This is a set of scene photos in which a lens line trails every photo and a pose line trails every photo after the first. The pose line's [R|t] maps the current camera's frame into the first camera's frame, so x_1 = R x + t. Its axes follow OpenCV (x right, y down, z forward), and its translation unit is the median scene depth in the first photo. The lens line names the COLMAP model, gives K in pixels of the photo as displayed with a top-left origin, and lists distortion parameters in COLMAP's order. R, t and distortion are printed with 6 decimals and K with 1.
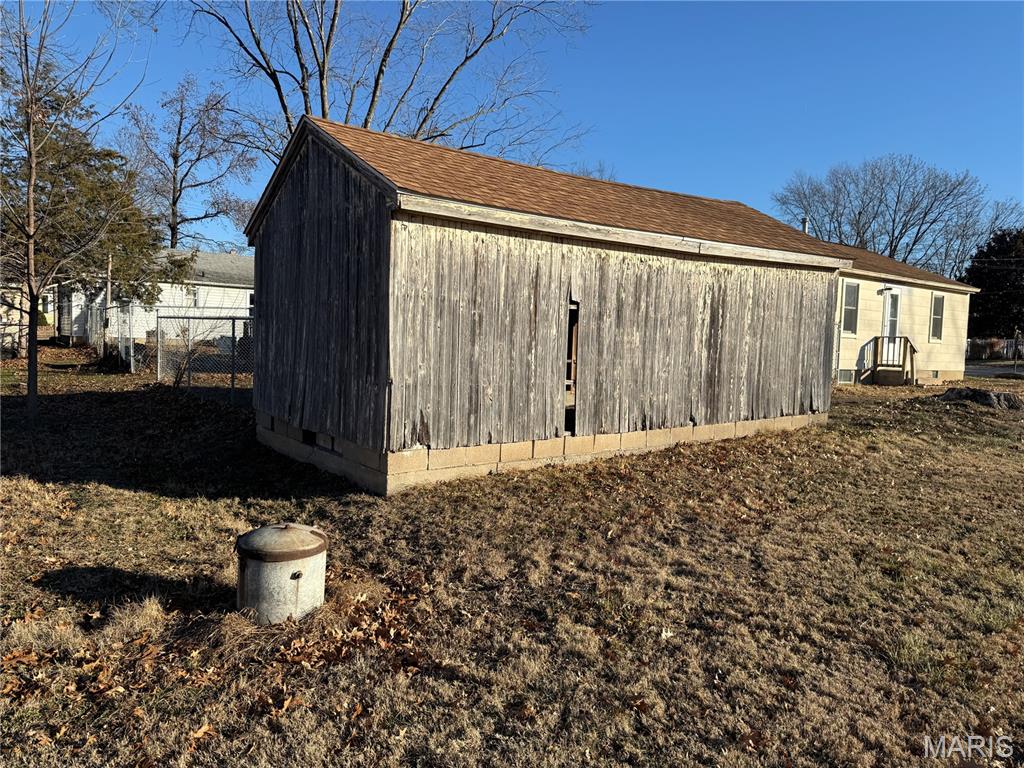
lens RADIAL K [[718.1, 0, 508.3], [0, 718.1, 389.5], [0, 0, 1]] dist [0.091255, -0.113180]
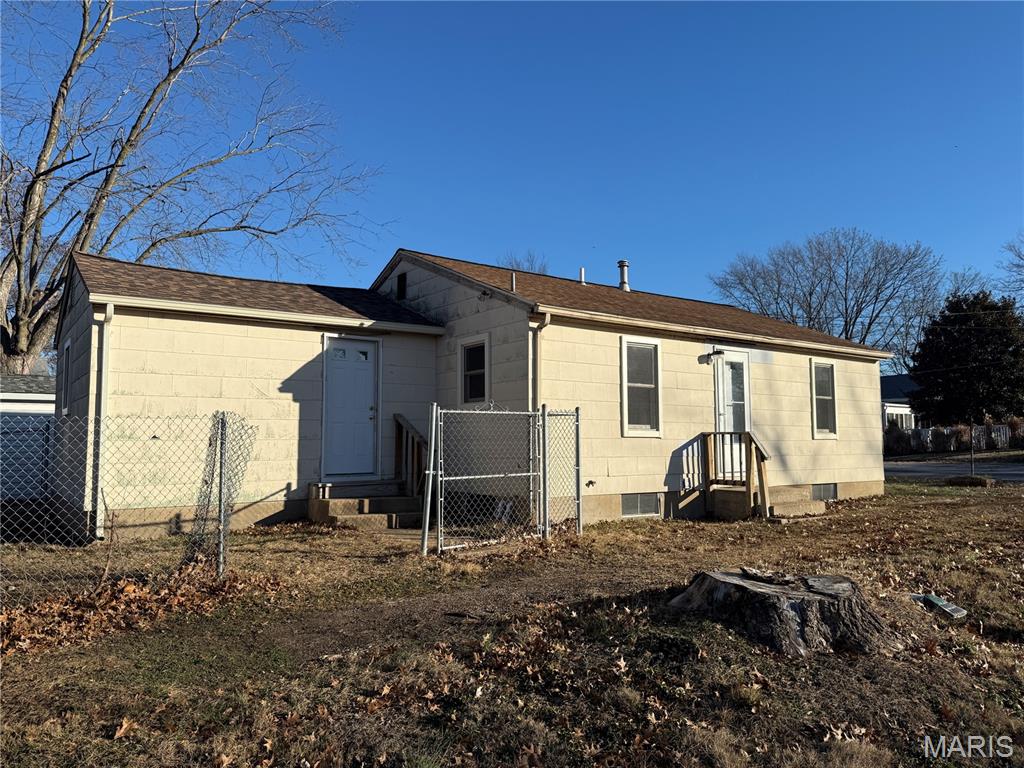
lens RADIAL K [[718.1, 0, 508.3], [0, 718.1, 389.5], [0, 0, 1]] dist [0.091255, -0.113180]
pose [[0.999216, -0.038878, 0.007431, 0.324081], [0.039538, 0.989171, -0.141344, -0.029287], [-0.001856, 0.141527, 0.989933, 0.394665]]
